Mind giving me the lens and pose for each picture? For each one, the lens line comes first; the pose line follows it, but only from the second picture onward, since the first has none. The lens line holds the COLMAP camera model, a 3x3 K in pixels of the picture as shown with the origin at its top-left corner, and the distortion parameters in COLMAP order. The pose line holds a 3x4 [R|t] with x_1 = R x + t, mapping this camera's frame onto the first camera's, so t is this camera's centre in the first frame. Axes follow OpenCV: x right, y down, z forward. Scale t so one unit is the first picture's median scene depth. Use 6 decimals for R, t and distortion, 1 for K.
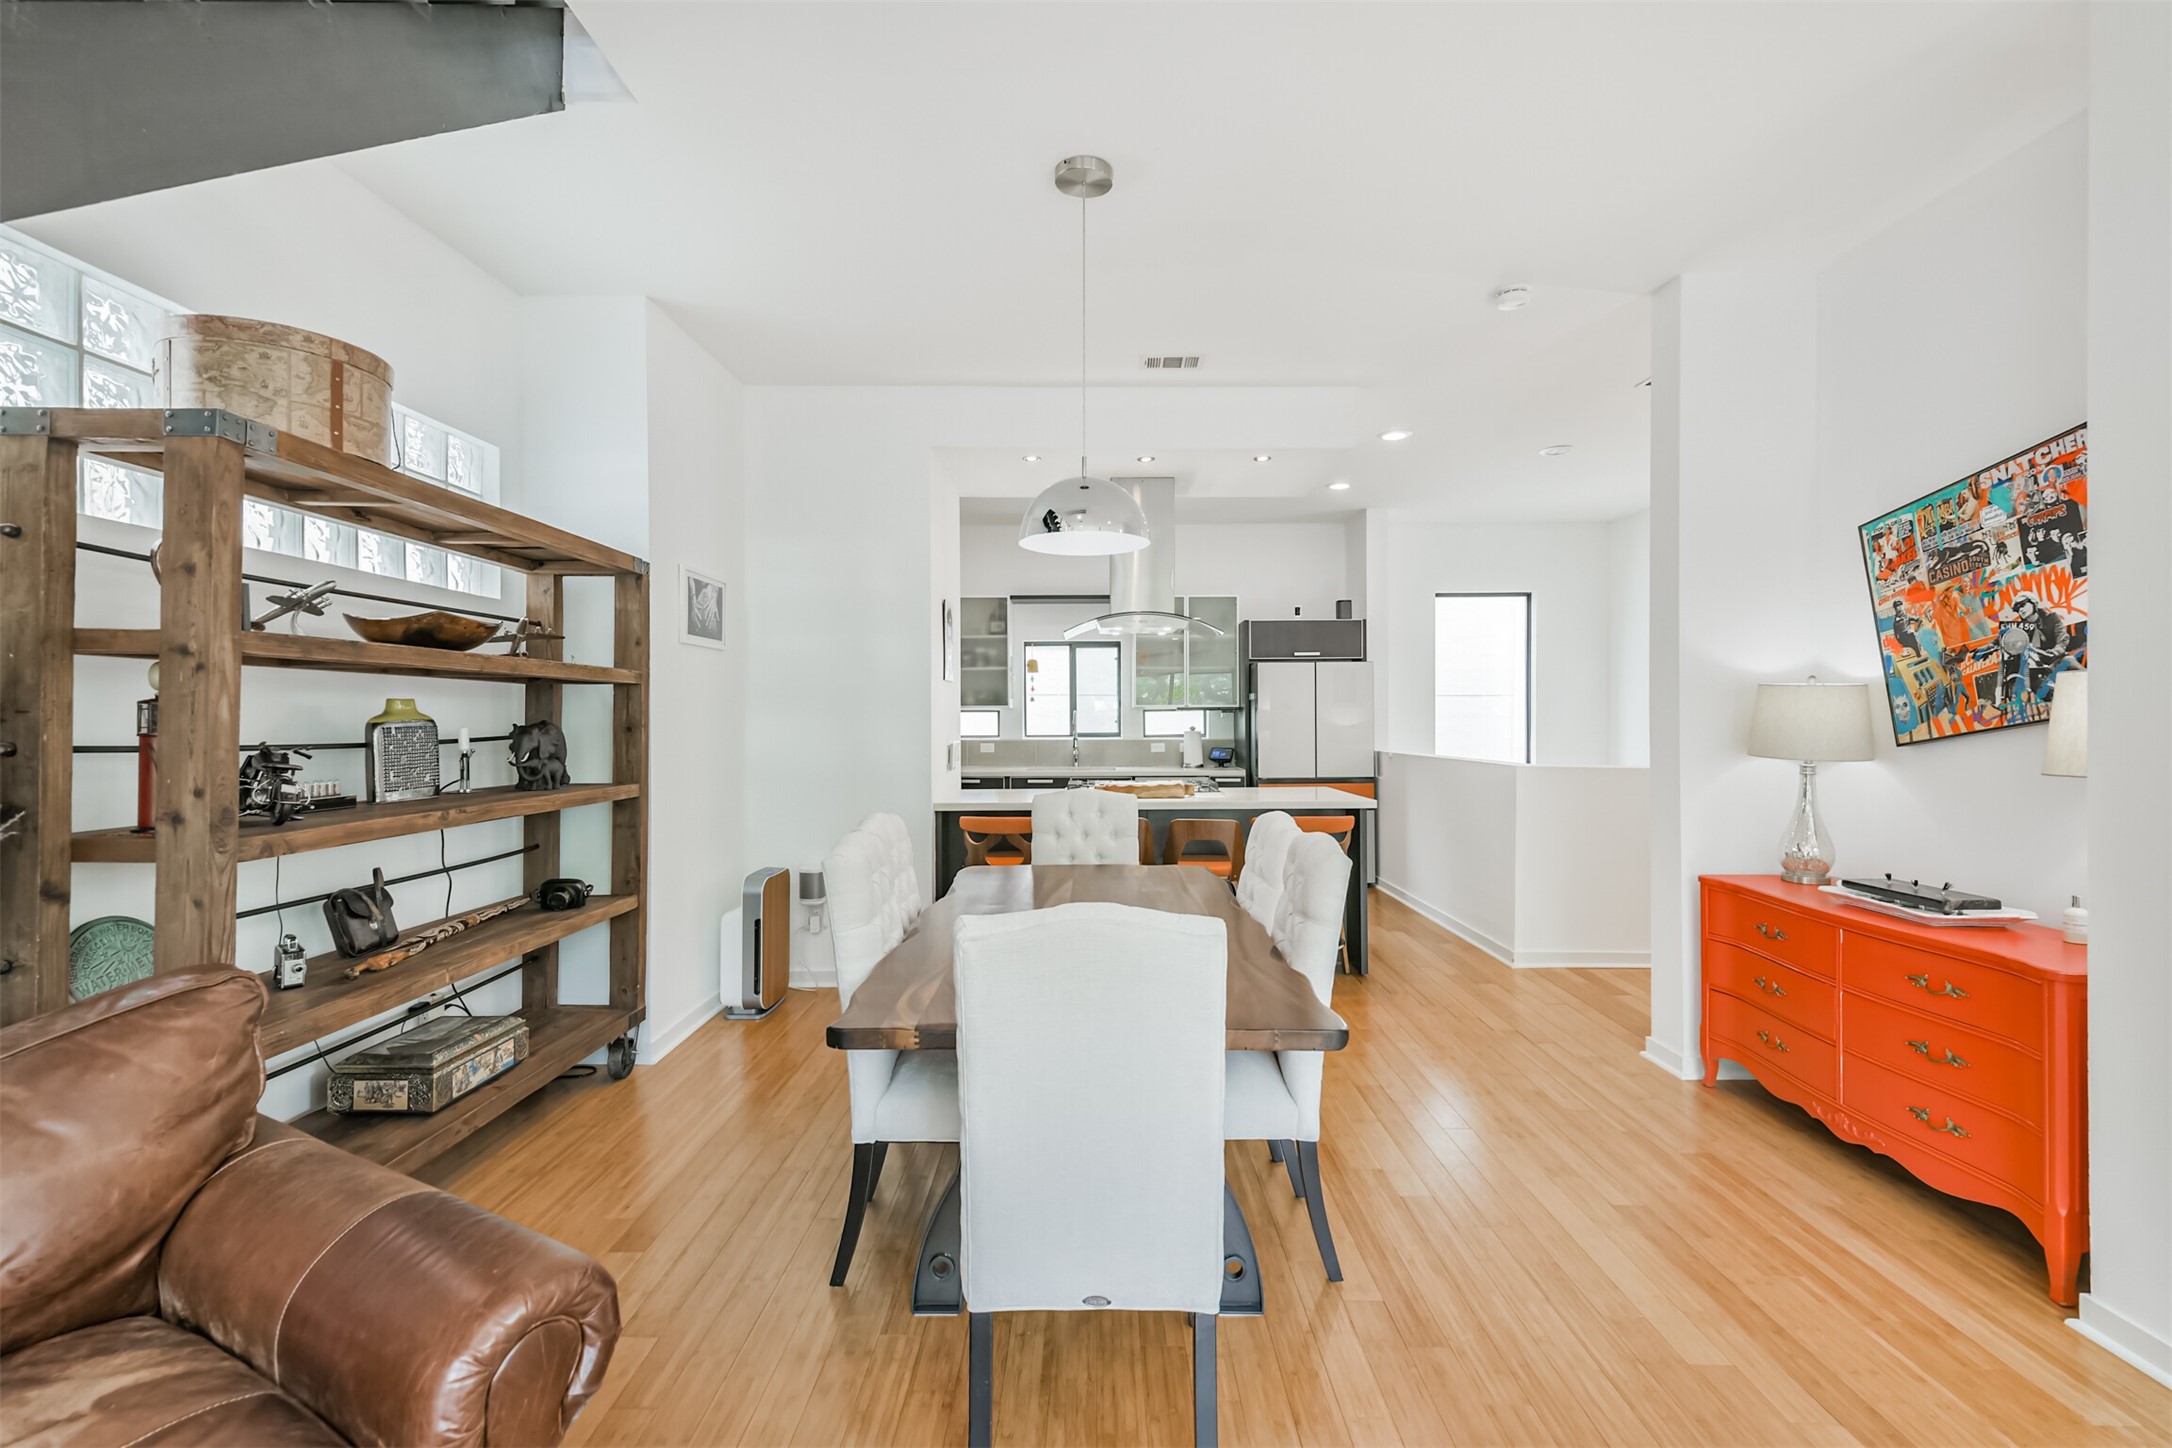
lens RADIAL K [[932.4, 0, 1093.3], [0, 932.4, 727.6], [0, 0, 1]] dist [0.002792, -0.002528]
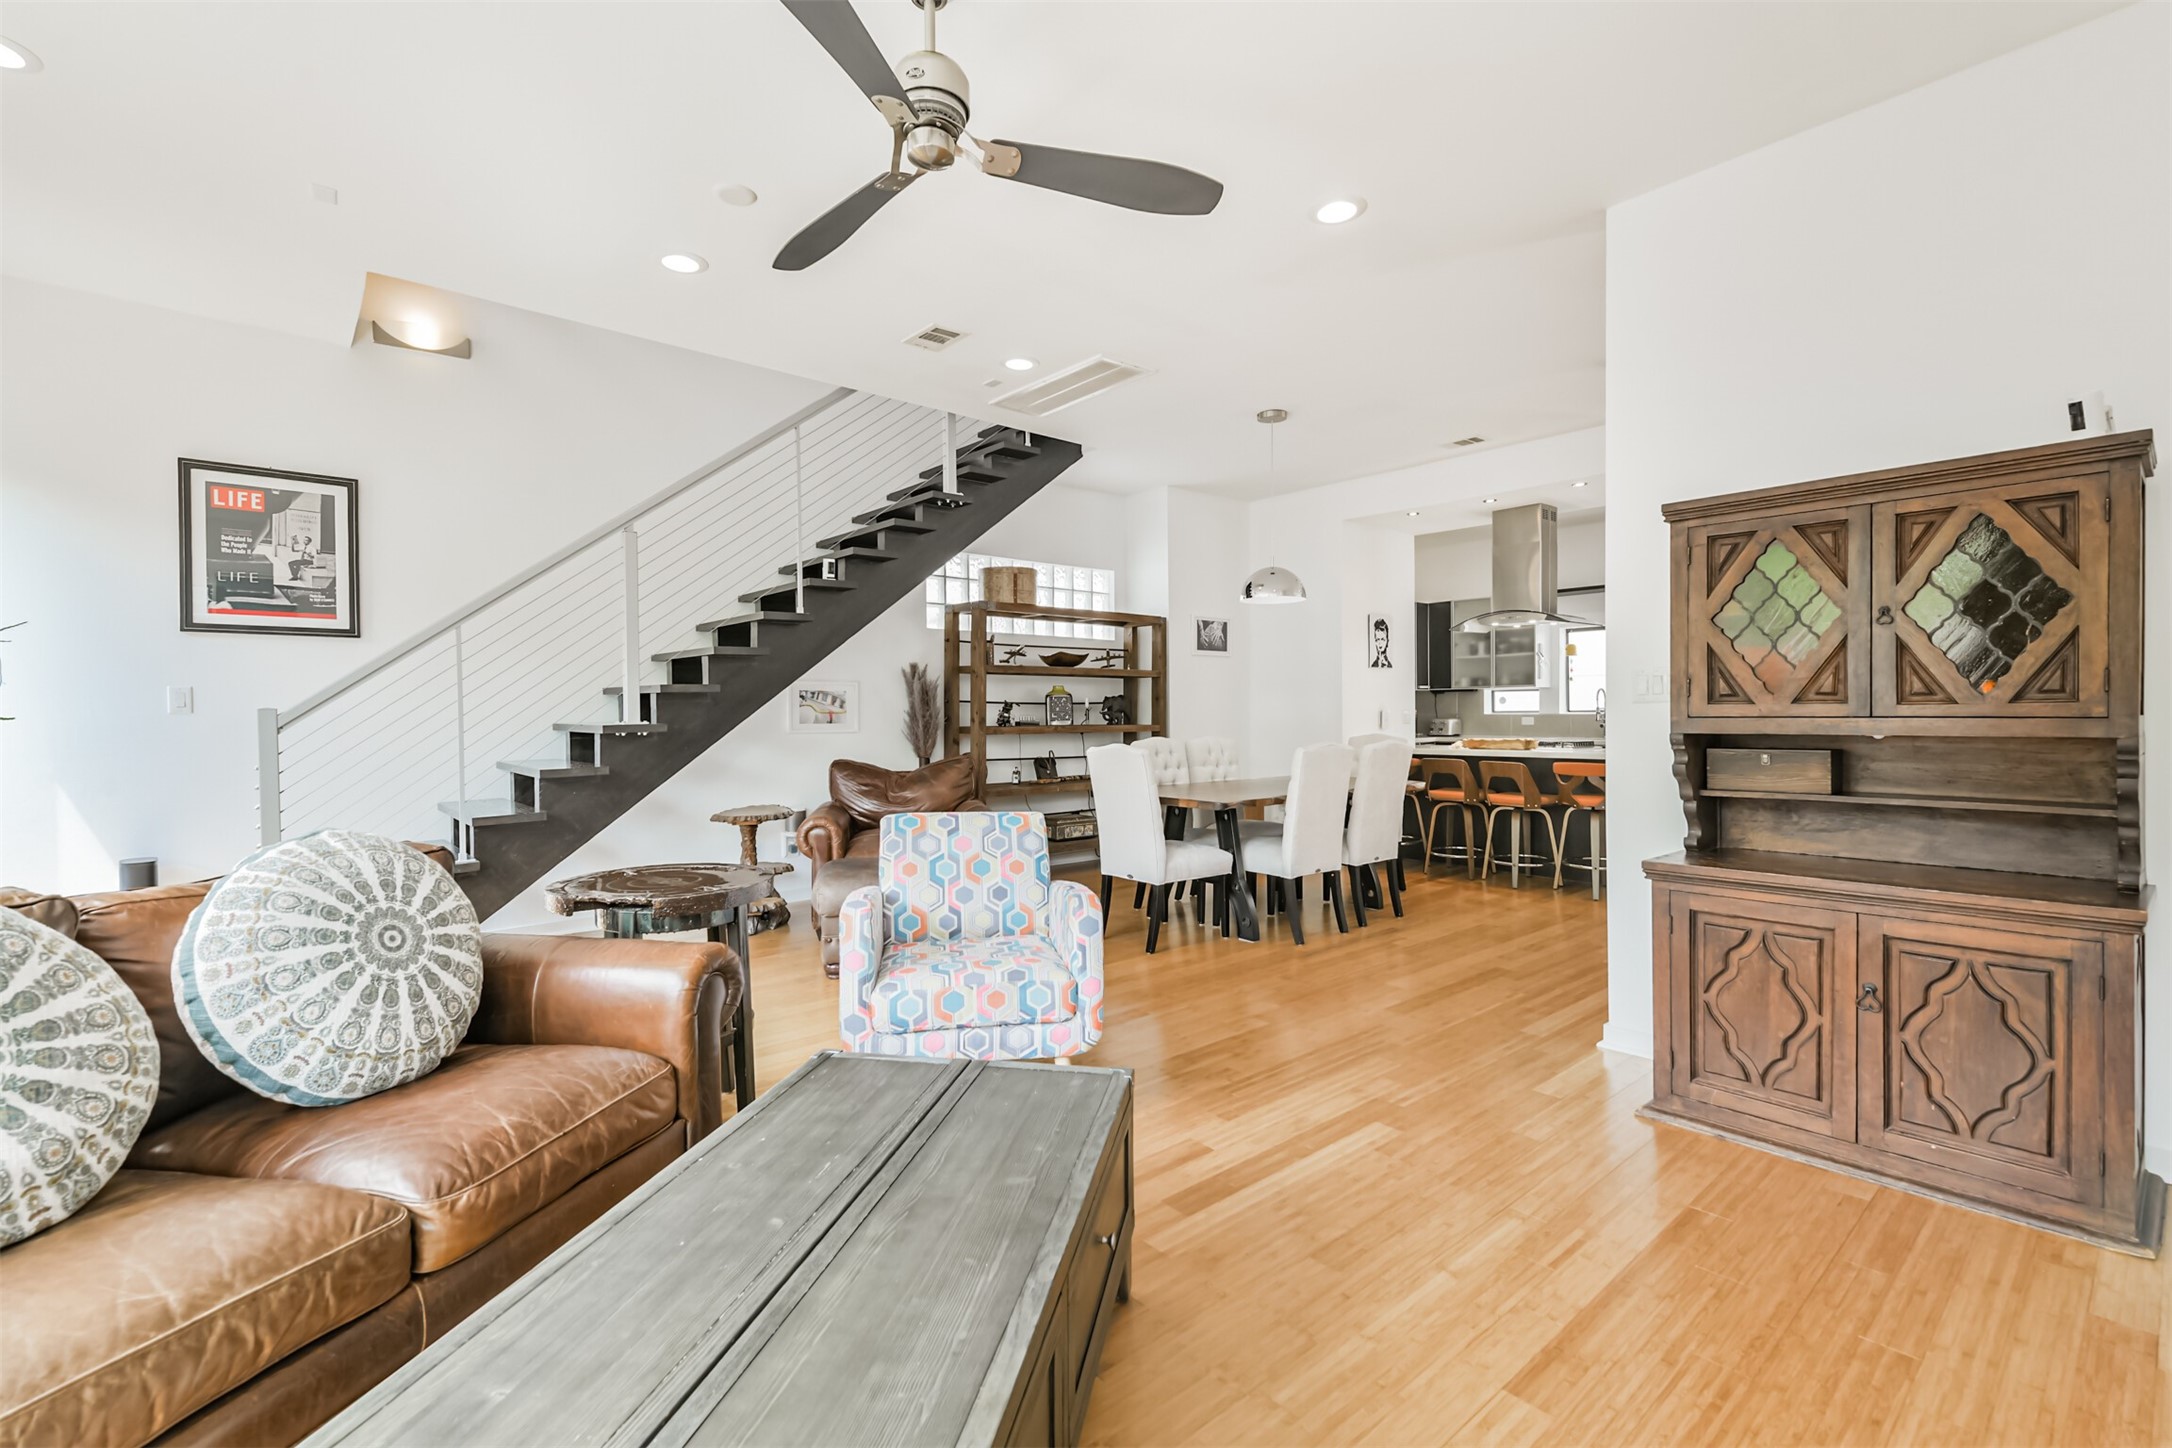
lens RADIAL K [[932.4, 0, 1079.0], [0, 932.4, 722.3], [0, 0, 1]] dist [0.002792, -0.002528]
pose [[0.648569, 0.002147, -0.761153, 1.241616], [-0.000527, 0.999997, 0.002372, 0.063021], [0.761156, -0.001137, 0.648568, -0.617682]]
